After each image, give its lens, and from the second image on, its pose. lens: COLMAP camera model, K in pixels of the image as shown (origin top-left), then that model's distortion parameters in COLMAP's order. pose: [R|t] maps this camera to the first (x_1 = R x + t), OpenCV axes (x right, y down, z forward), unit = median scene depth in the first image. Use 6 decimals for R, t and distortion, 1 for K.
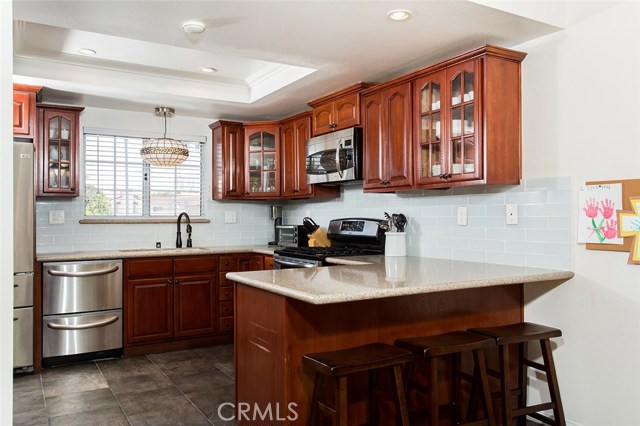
lens RADIAL K [[508.2, 0, 336.7], [0, 508.2, 204.8], [0, 0, 1]] dist [-0.014220, 0.007985]
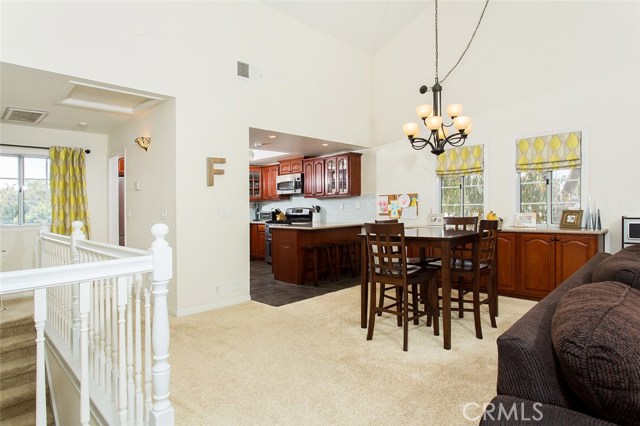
lens RADIAL K [[366.6, 0, 314.4], [0, 366.6, 210.4], [0, 0, 1]] dist [0.008779, 0.002316]
pose [[0.976236, -0.008727, 0.216534, -0.313761], [0.004841, 0.999818, 0.018472, 0.005407], [-0.216655, -0.016985, 0.976100, -0.889236]]
